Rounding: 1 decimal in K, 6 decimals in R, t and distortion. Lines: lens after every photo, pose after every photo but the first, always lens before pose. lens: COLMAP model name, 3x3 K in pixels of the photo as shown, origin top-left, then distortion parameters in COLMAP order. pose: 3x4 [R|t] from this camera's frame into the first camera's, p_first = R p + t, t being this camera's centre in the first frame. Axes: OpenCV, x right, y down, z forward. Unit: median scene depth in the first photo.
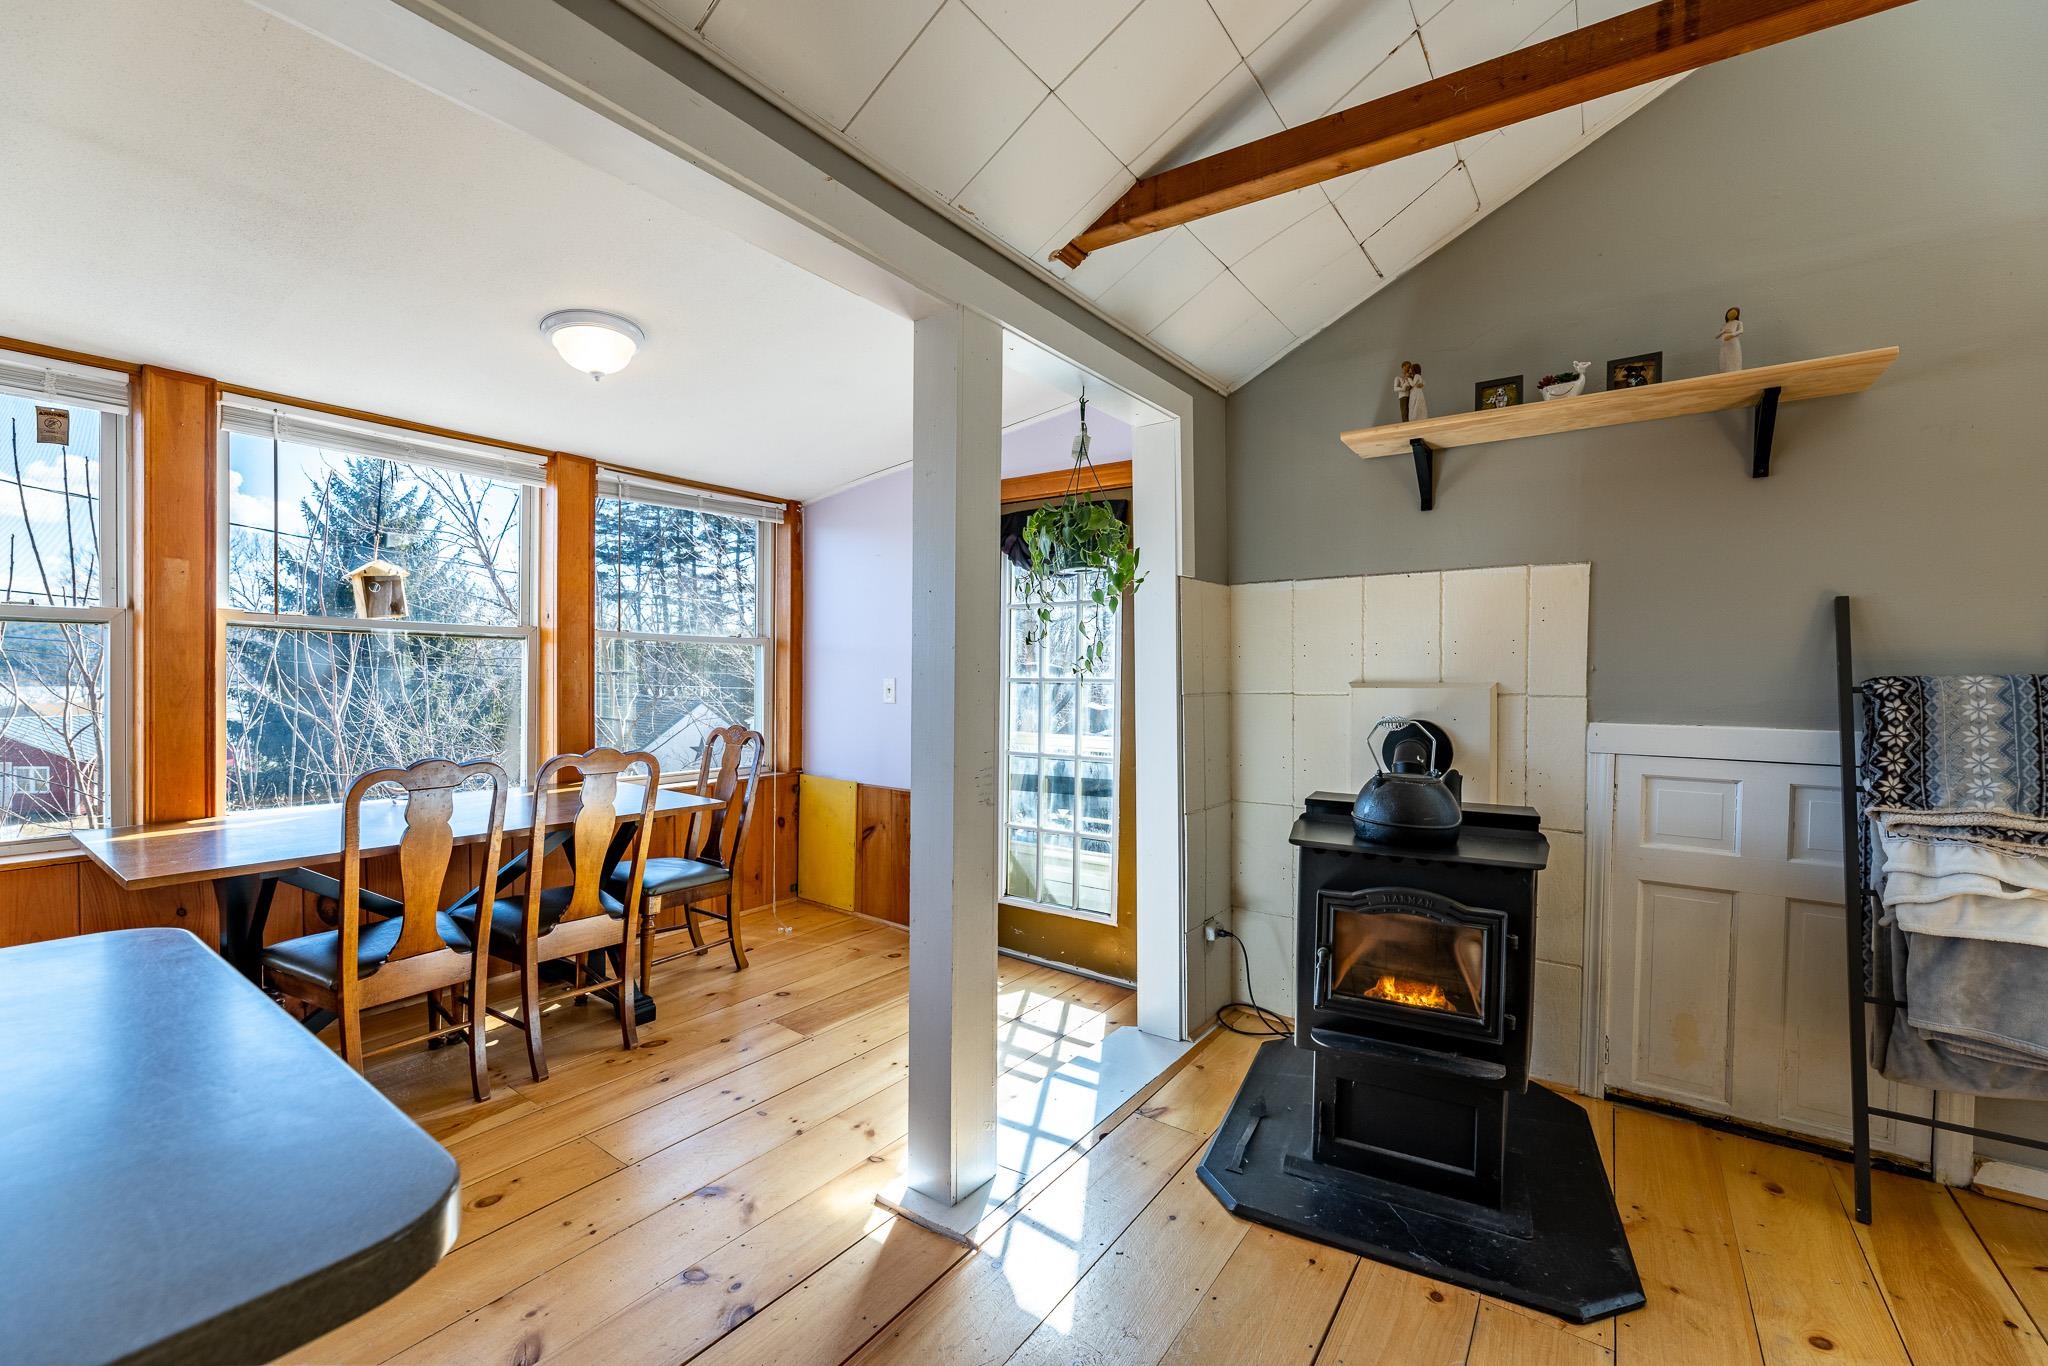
lens RADIAL K [[851.6, 0, 1043.3], [0, 851.6, 676.3], [0, 0, 1]] dist [0.000411, -0.000329]
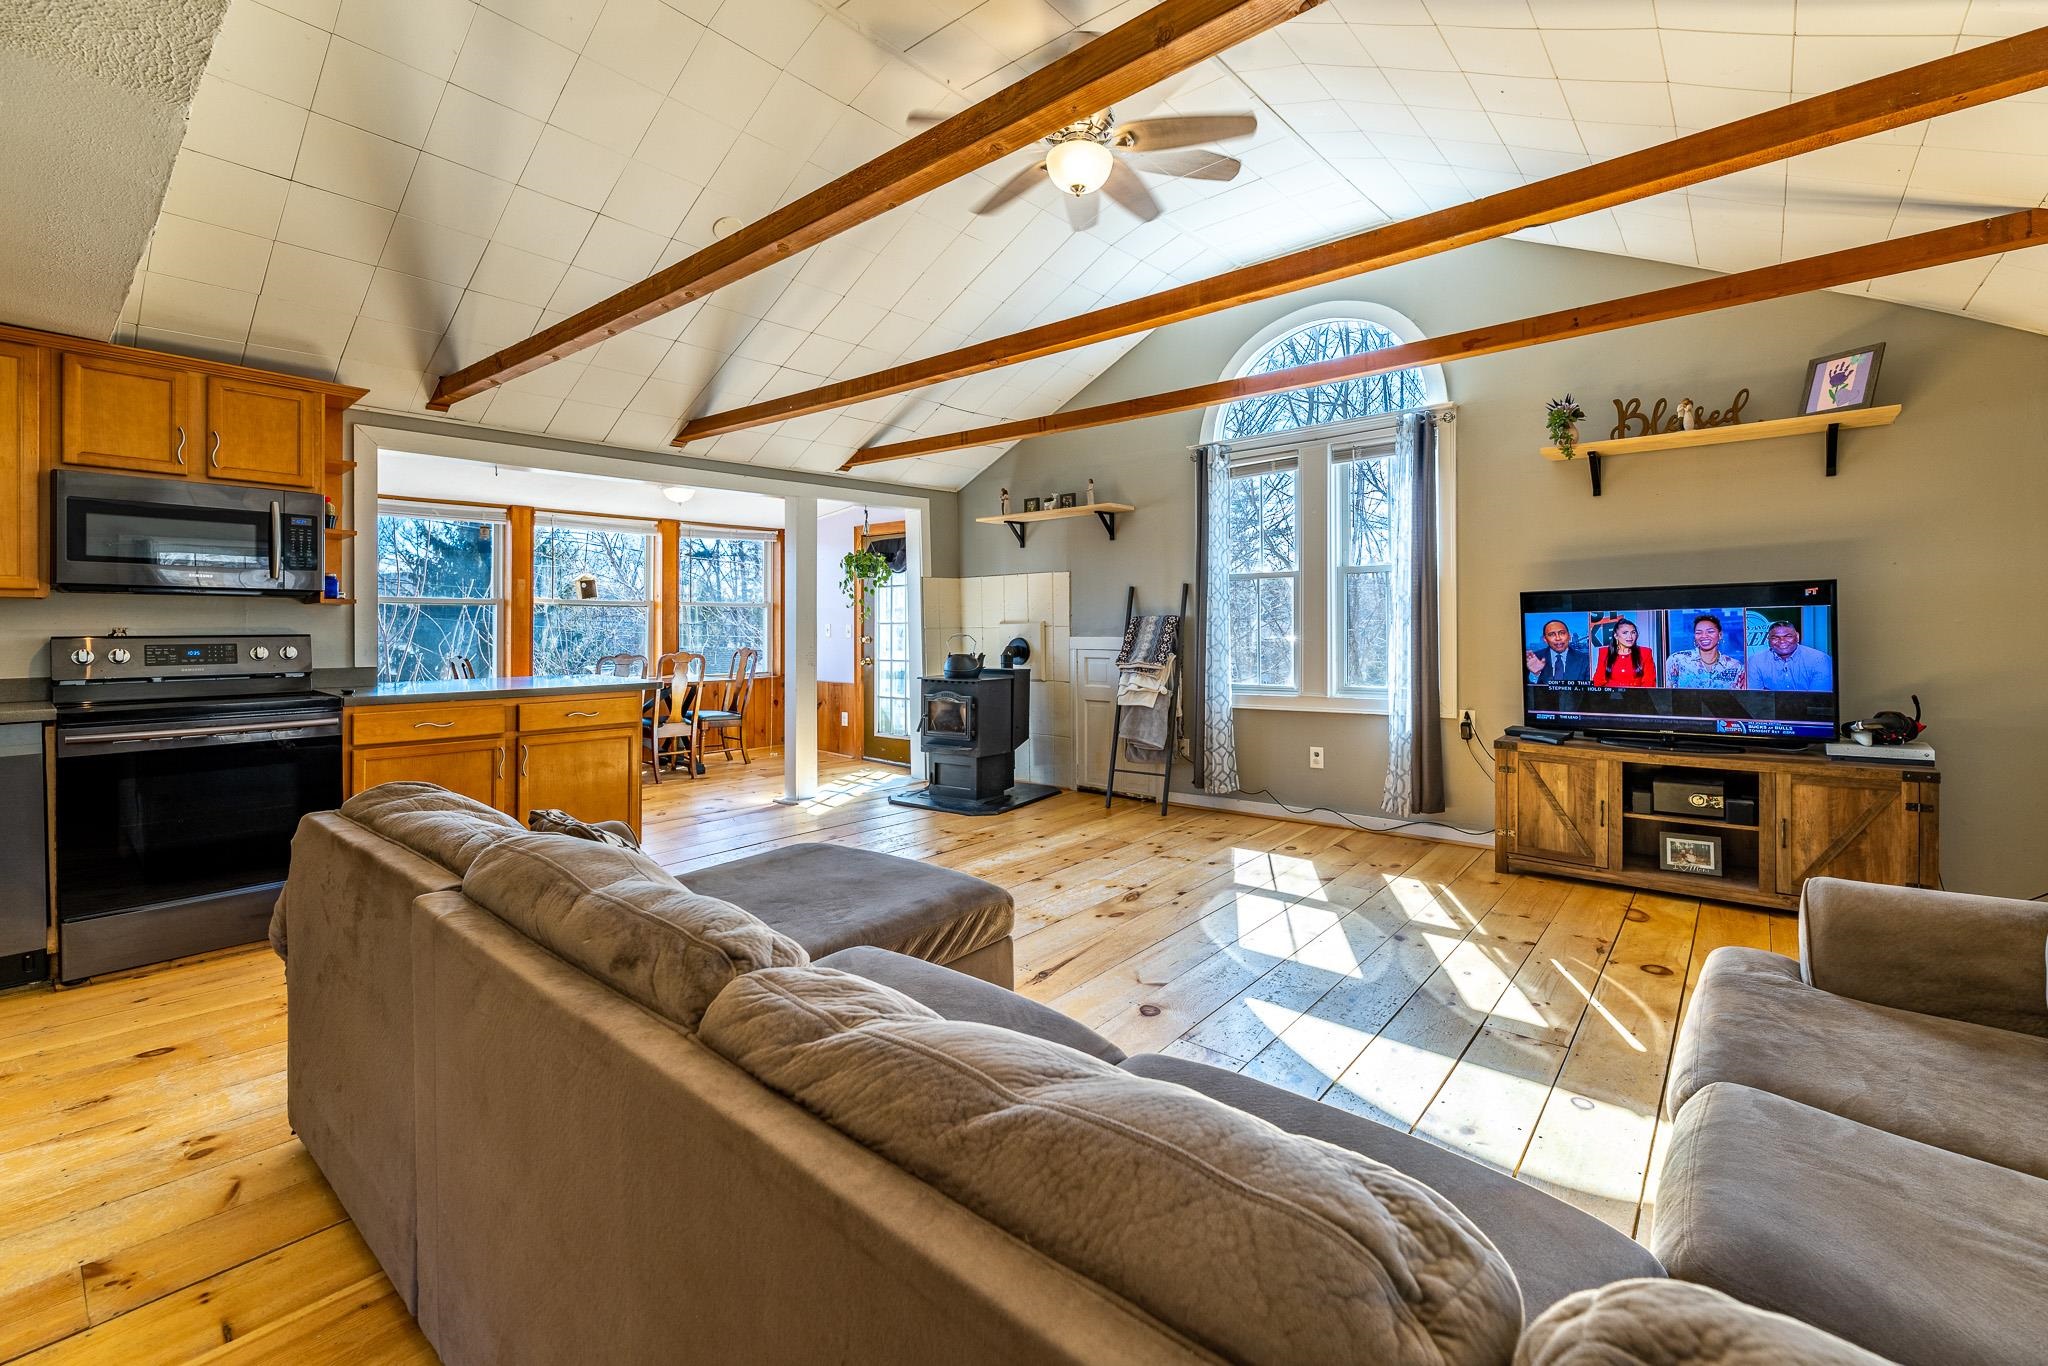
lens RADIAL K [[895.7, 0, 1066.8], [0, 895.7, 607.4], [0, 0, 1]] dist [-0.002434, 0.000032]
pose [[0.997219, -0.013530, -0.073284, 0.784222], [0.011873, 0.999665, -0.022995, 0.027031], [0.073570, 0.022061, 0.997046, -1.505526]]
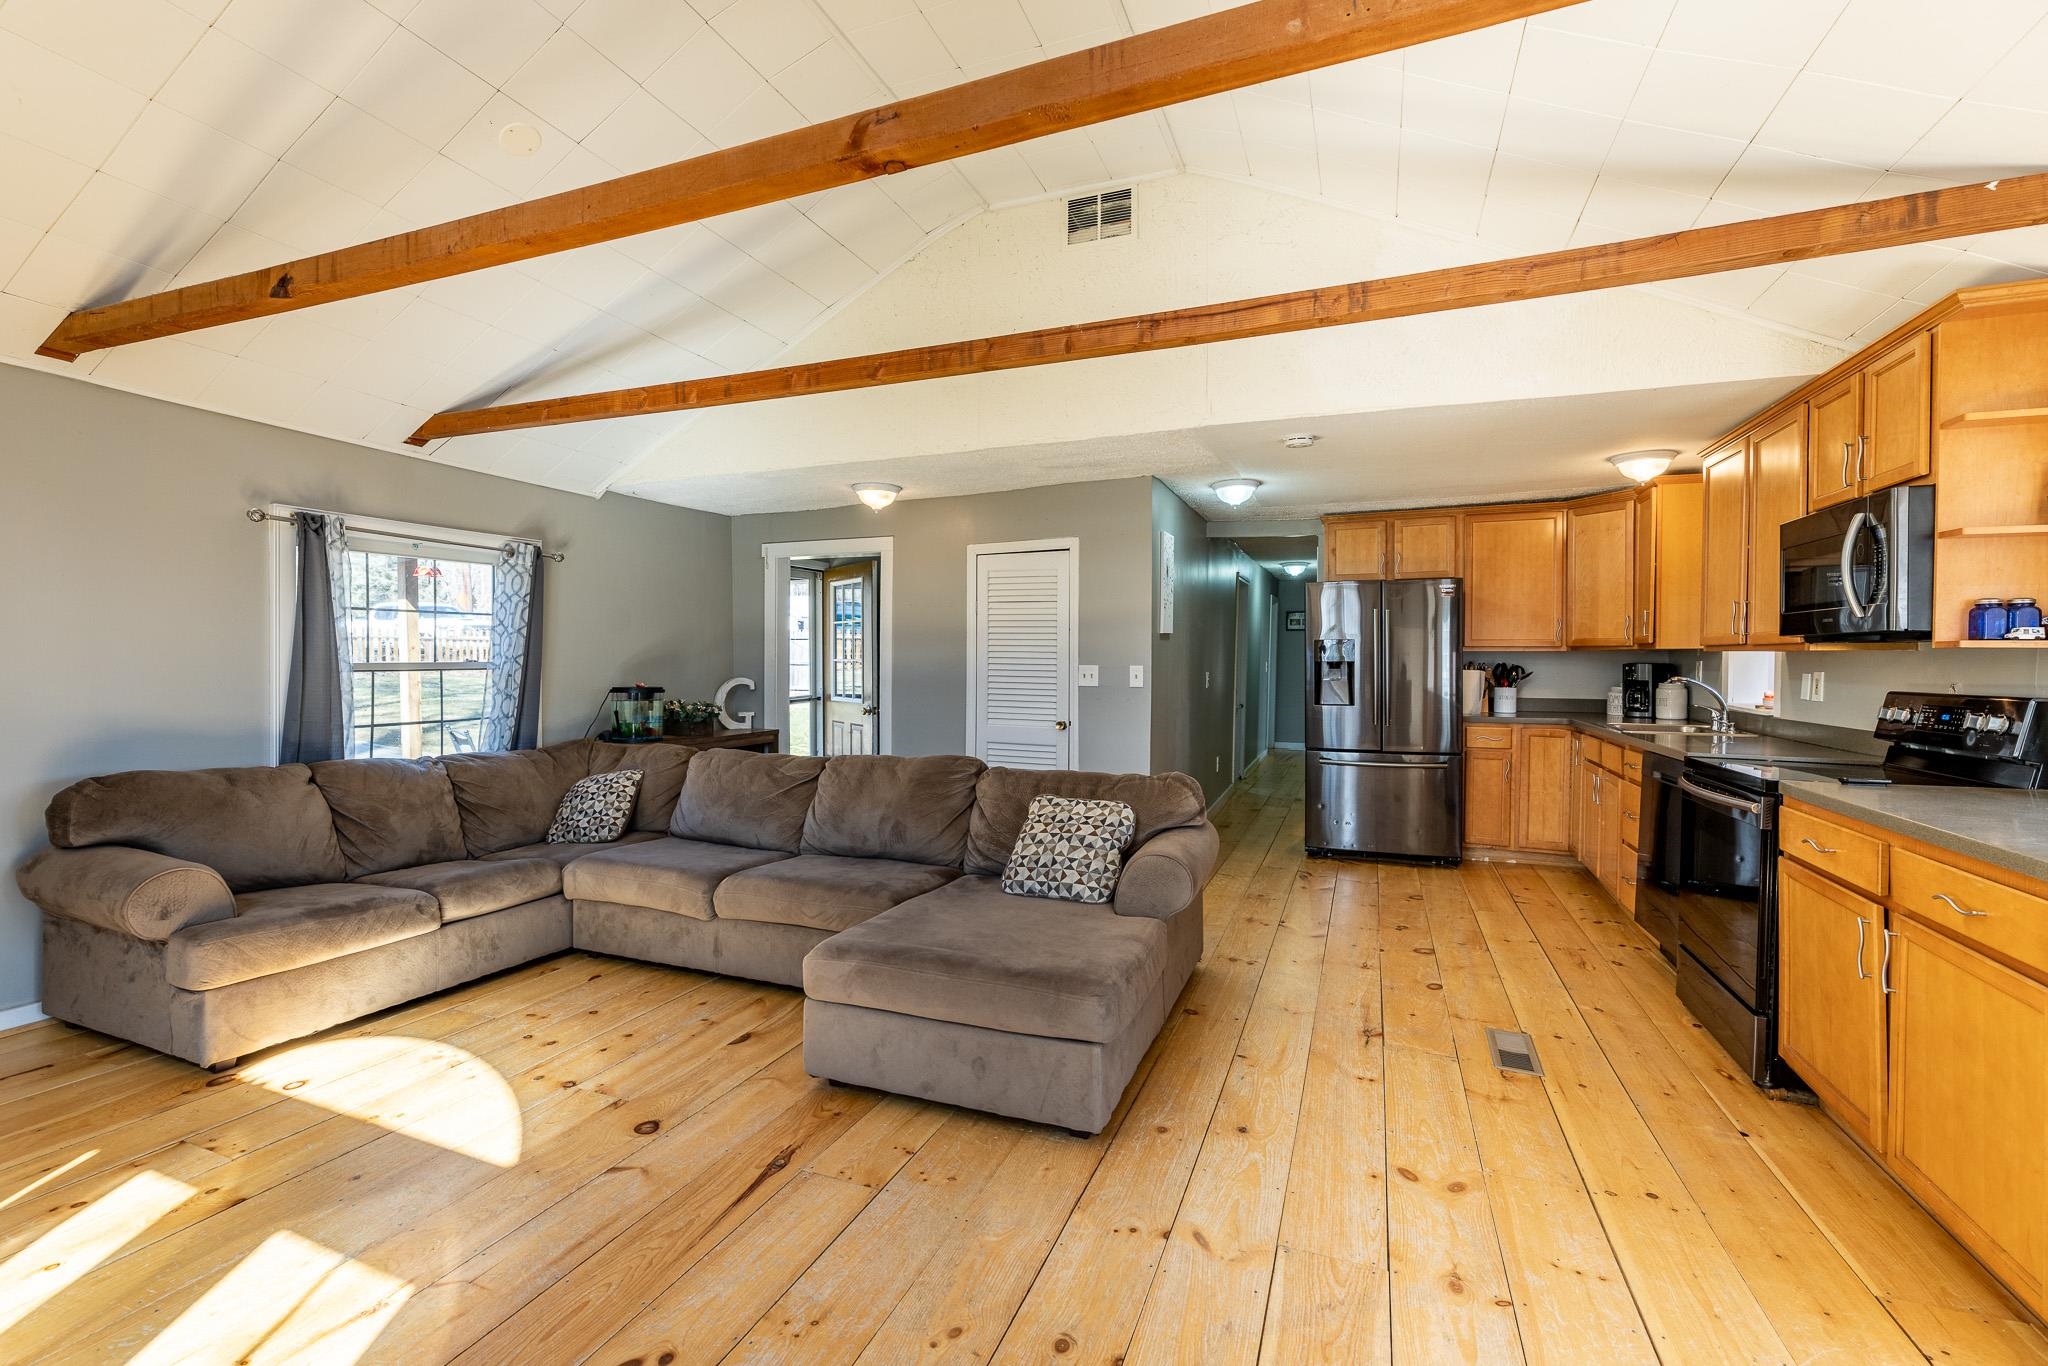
lens RADIAL K [[895.7, 0, 1019.6], [0, 895.7, 677.0], [0, 0, 1]] dist [-0.002434, 0.000032]
pose [[-0.974531, -0.008976, -0.224074, 0.633767], [-0.012707, 0.999804, 0.015215, 0.000792], [0.223894, 0.017675, -0.974453, 0.562840]]
